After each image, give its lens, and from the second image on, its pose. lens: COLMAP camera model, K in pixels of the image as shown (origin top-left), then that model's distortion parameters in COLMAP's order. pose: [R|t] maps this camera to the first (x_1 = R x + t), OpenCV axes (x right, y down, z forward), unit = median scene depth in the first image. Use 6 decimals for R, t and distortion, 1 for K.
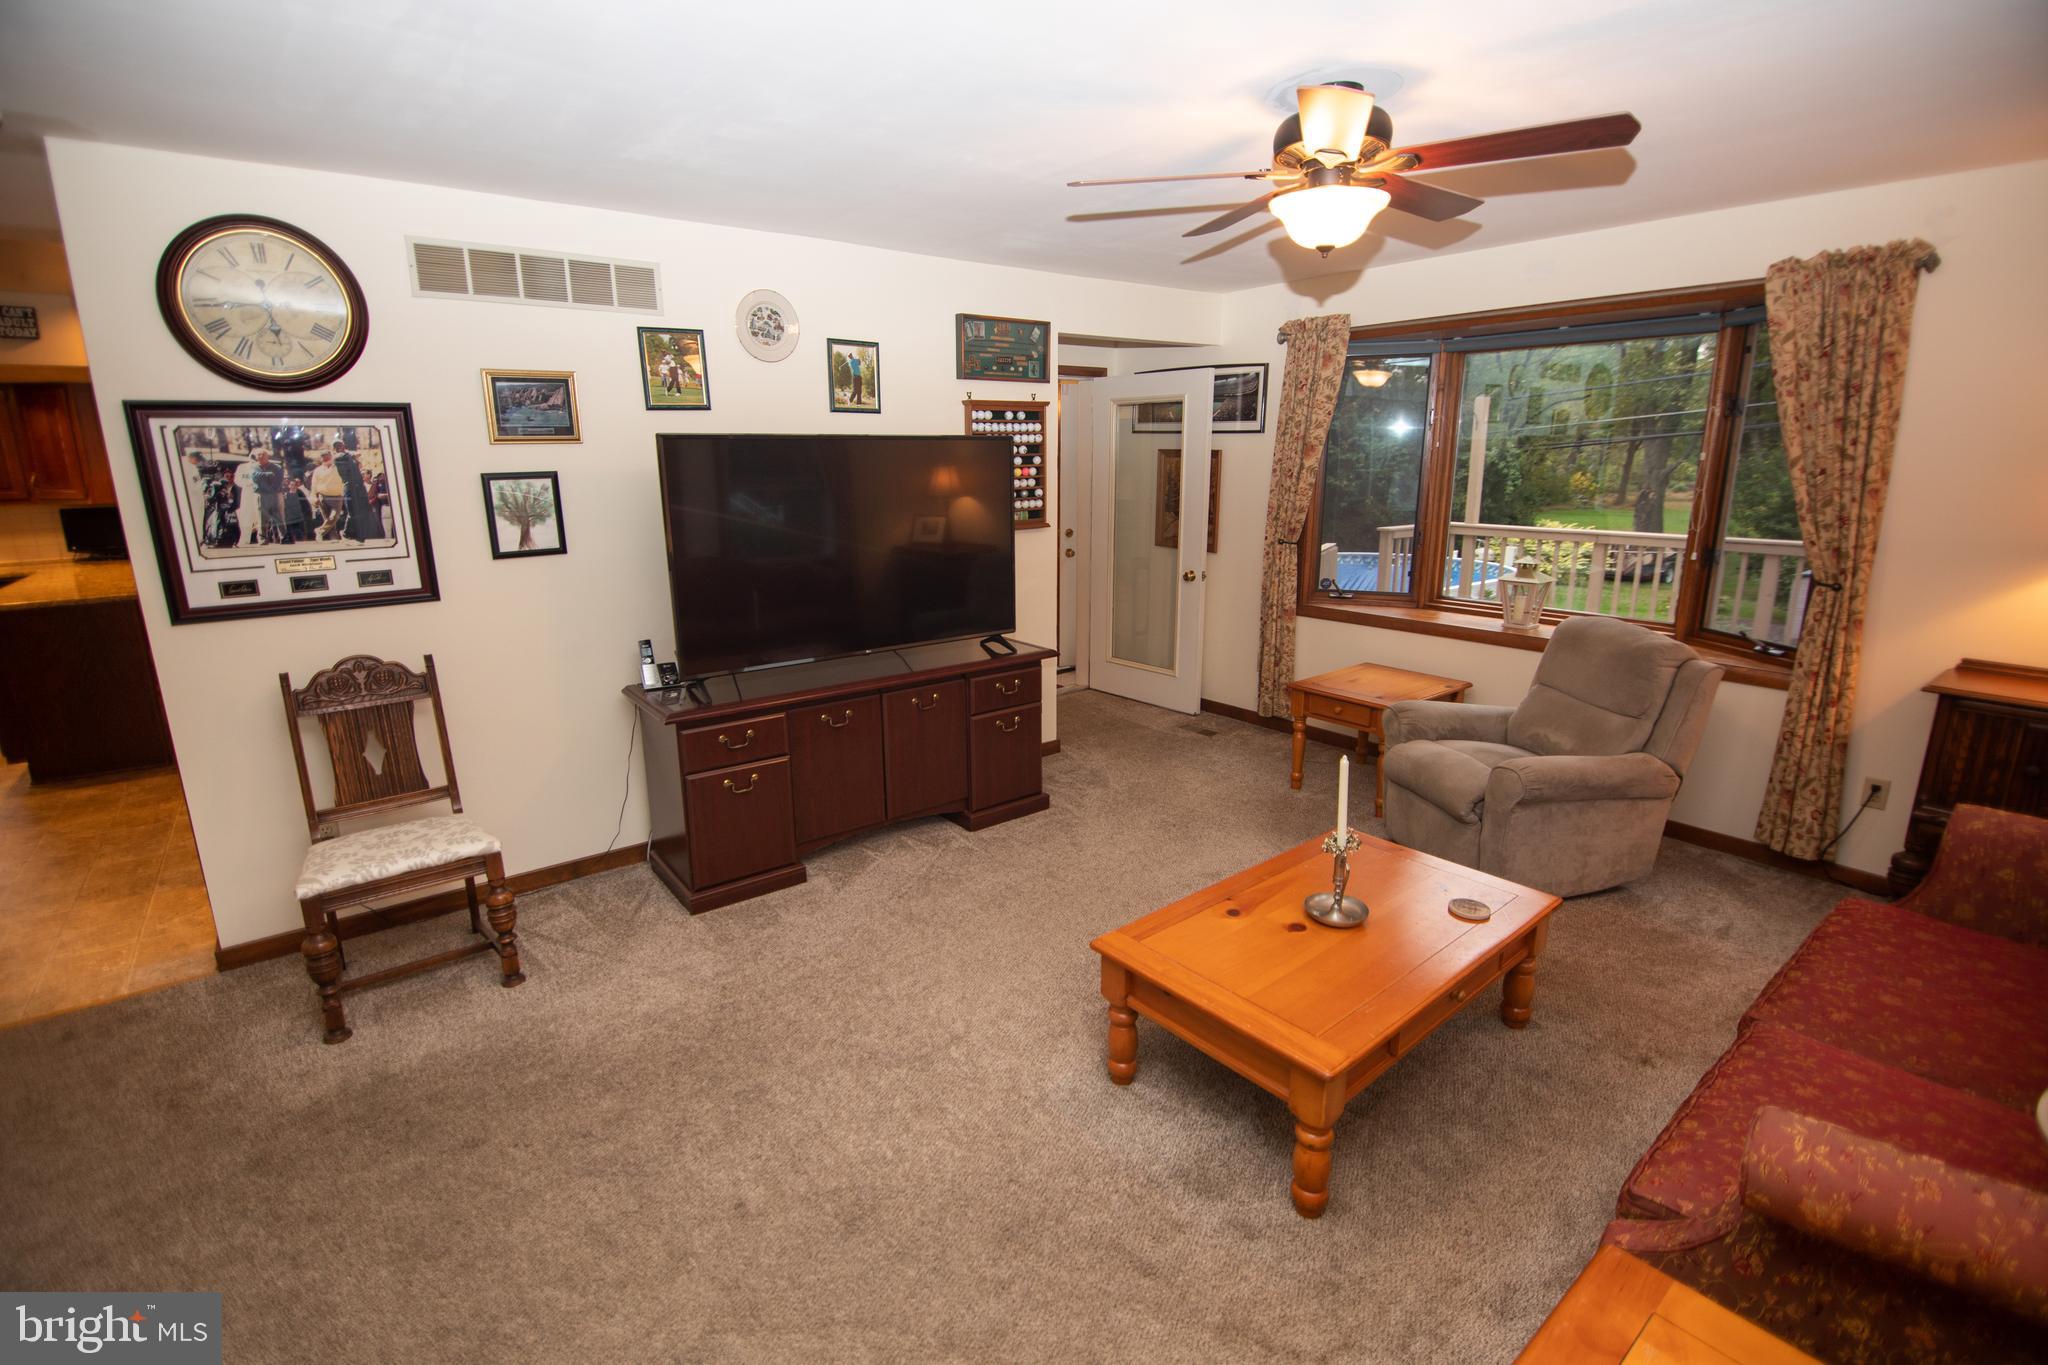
lens RADIAL K [[922.9, 0, 1024.8], [0, 922.9, 669.8], [0, 0, 1]] dist [-0.002845, -0.009456]
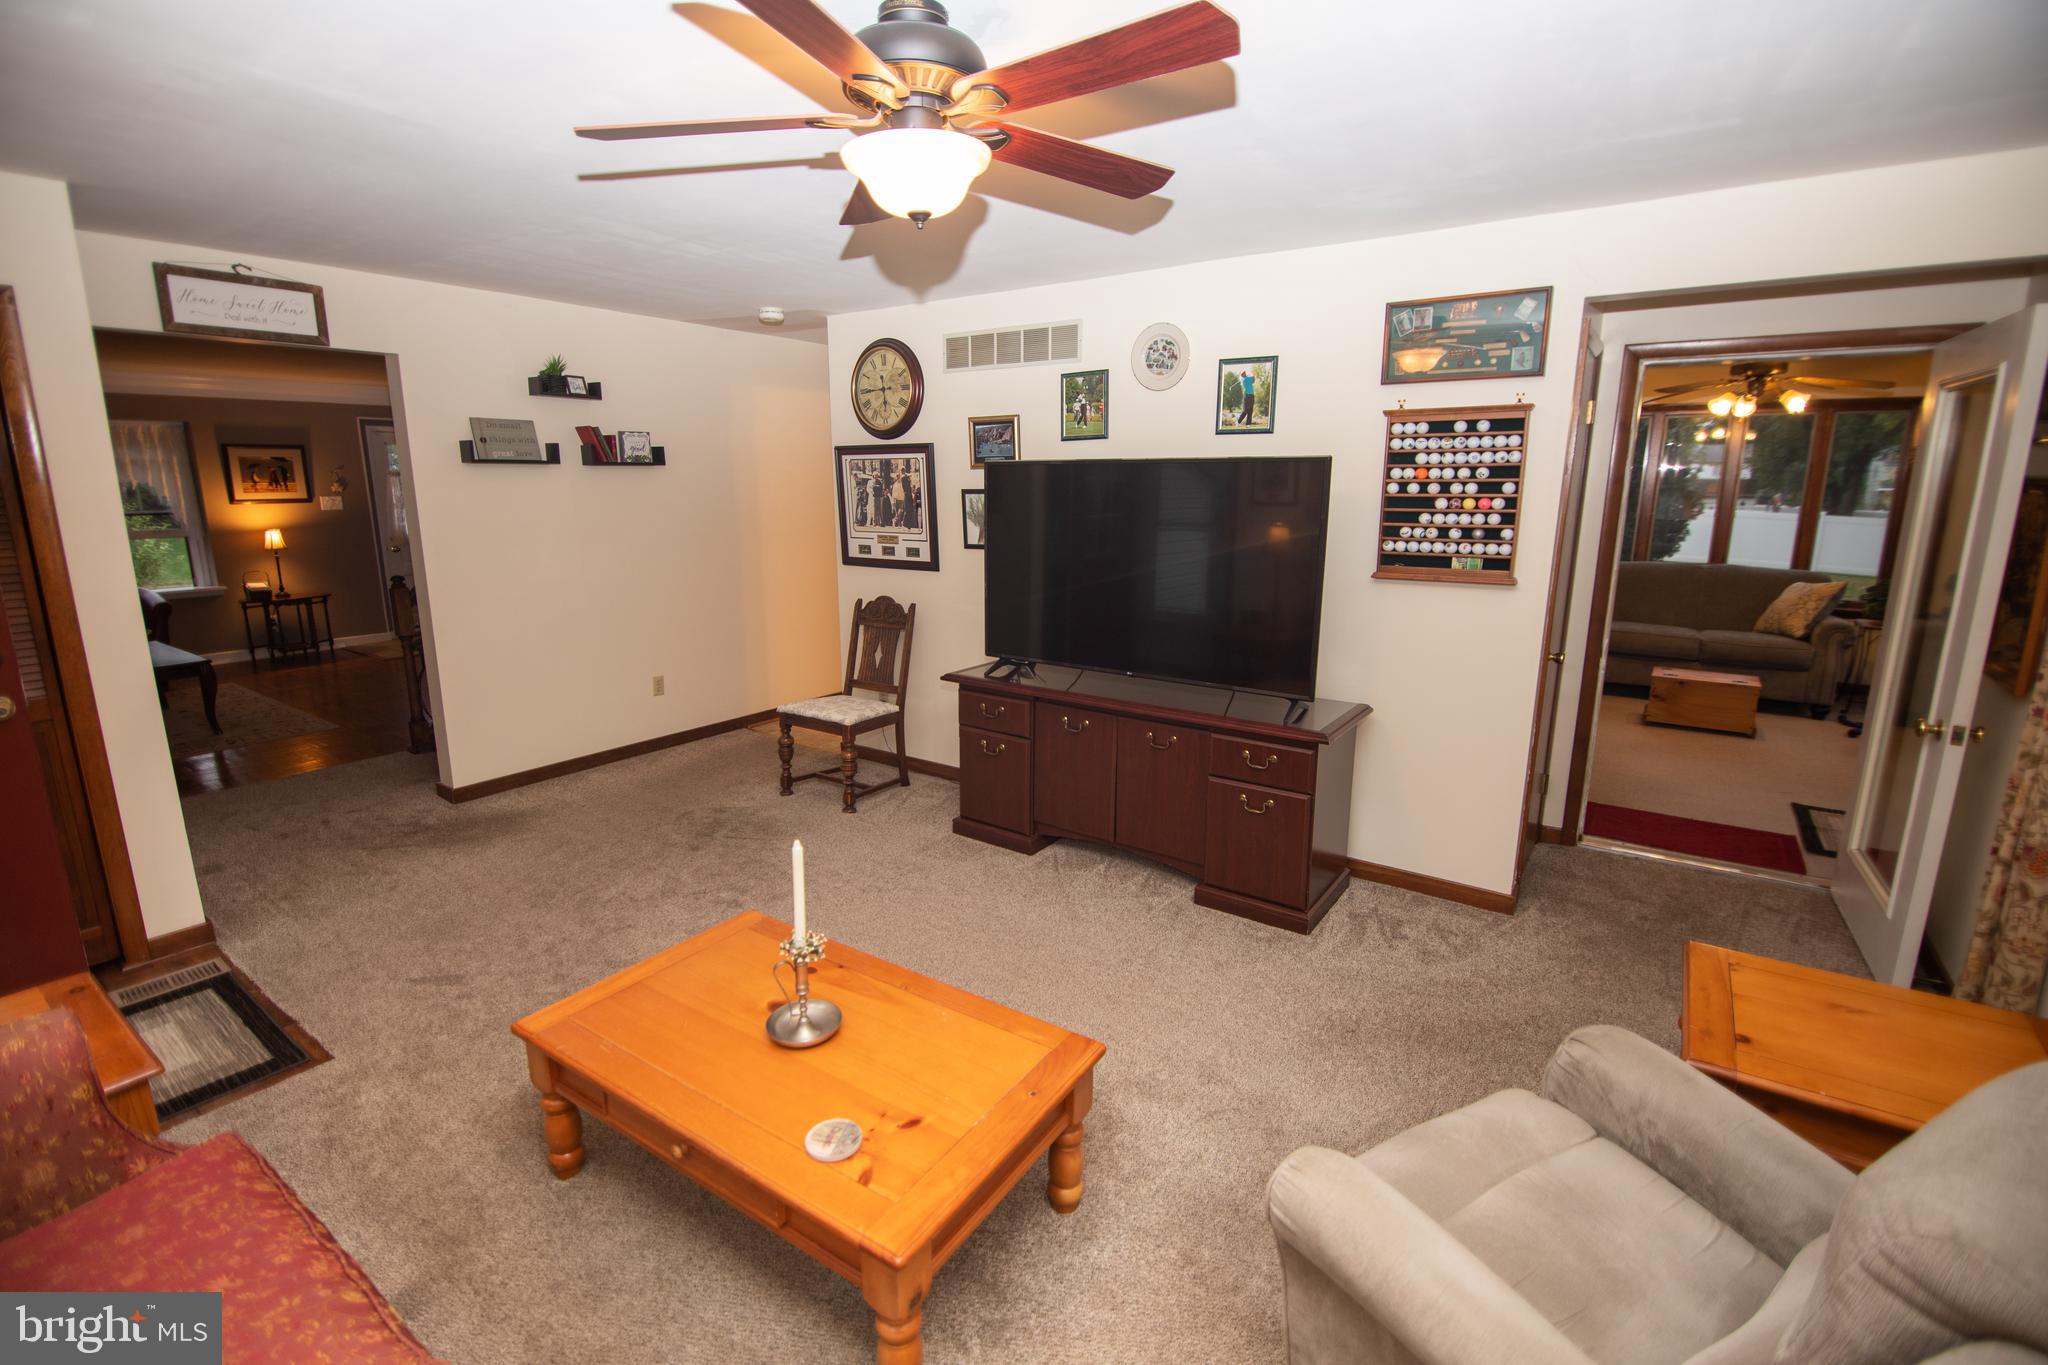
lens RADIAL K [[922.9, 0, 1024.8], [0, 922.9, 669.8], [0, 0, 1]] dist [-0.002845, -0.009456]
pose [[0.280839, 0.199503, -0.938791, 0.818494], [-0.222098, 0.965115, 0.138656, -0.151979], [0.933703, 0.169564, 0.315351, 0.638935]]
